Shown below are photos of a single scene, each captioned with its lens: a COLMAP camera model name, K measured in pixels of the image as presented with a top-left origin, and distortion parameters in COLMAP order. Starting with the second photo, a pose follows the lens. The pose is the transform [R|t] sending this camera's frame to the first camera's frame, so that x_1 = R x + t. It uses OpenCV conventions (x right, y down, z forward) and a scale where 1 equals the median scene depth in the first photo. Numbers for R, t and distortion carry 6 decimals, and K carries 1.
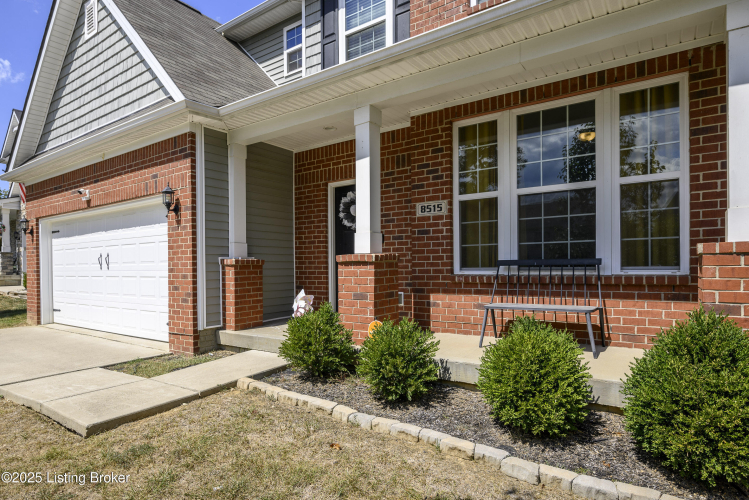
lens RADIAL K [[411.3, 0, 378.5], [0, 411.3, 257.4], [0, 0, 1]] dist [0.000083, -0.000815]
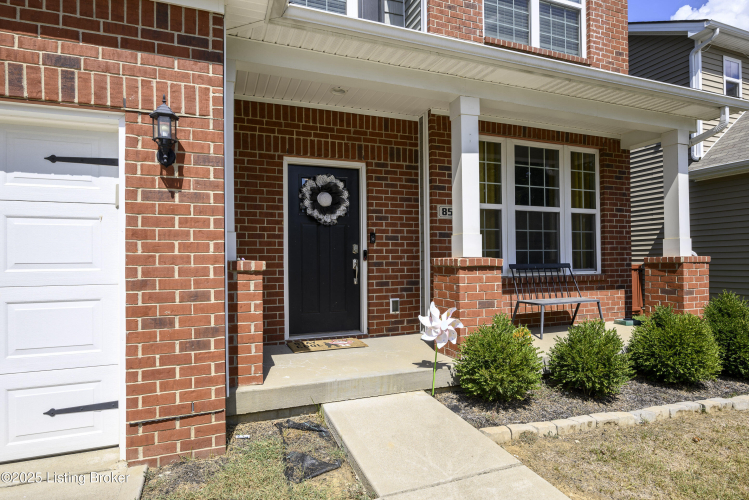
lens RADIAL K [[411.3, 0, 373.6], [0, 411.3, 250.8], [0, 0, 1]] dist [0.000083, -0.000815]
pose [[0.578334, 0.025040, 0.815416, -0.841426], [-0.016434, 0.999684, -0.019042, -0.002099], [-0.815635, -0.002388, 0.578563, 0.605105]]
